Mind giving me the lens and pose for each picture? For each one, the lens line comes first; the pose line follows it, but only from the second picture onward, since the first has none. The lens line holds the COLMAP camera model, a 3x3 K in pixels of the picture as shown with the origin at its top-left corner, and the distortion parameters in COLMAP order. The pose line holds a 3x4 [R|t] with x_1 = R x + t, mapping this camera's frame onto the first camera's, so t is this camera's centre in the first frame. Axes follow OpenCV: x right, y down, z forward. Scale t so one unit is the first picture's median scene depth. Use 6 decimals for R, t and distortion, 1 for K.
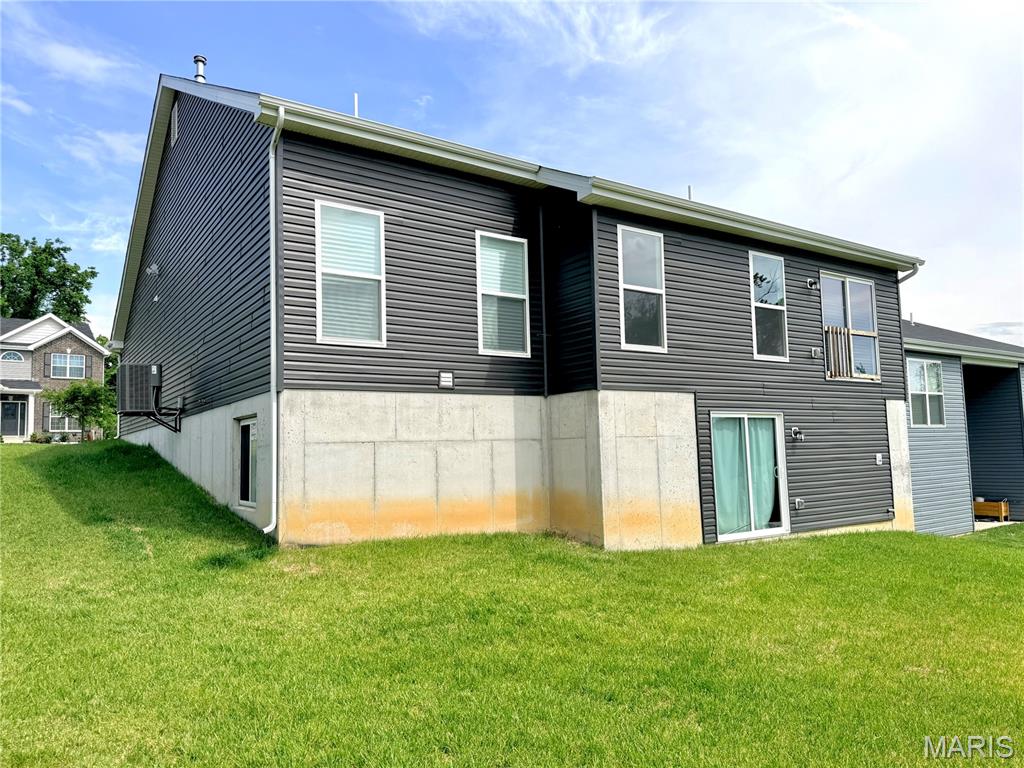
lens RADIAL K [[704.3, 0, 511.4], [0, 704.3, 387.0], [0, 0, 1]] dist [0.095813, -0.007528]
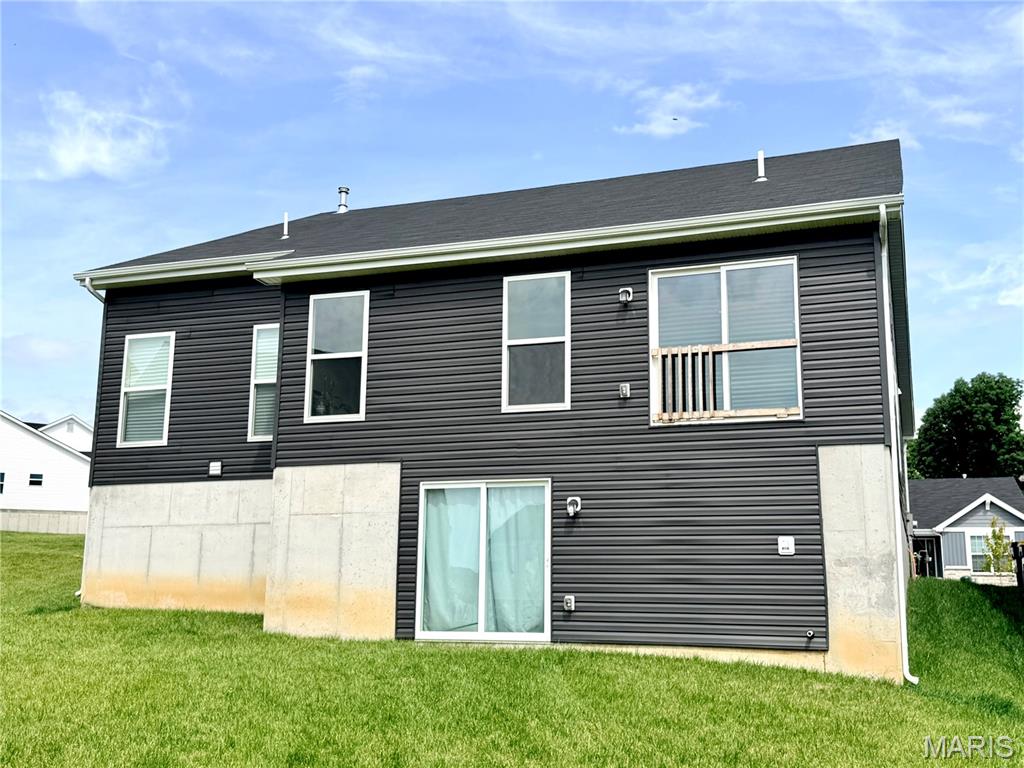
lens RADIAL K [[1159.1, 0, 510.7], [0, 1159.1, 383.4], [0, 0, 1]] dist [0.140319, 0.000000]
pose [[0.567502, -0.131646, -0.812780, 1.611571], [0.043025, 0.990528, -0.130396, 0.111946], [0.822247, 0.039030, 0.567791, 0.329633]]
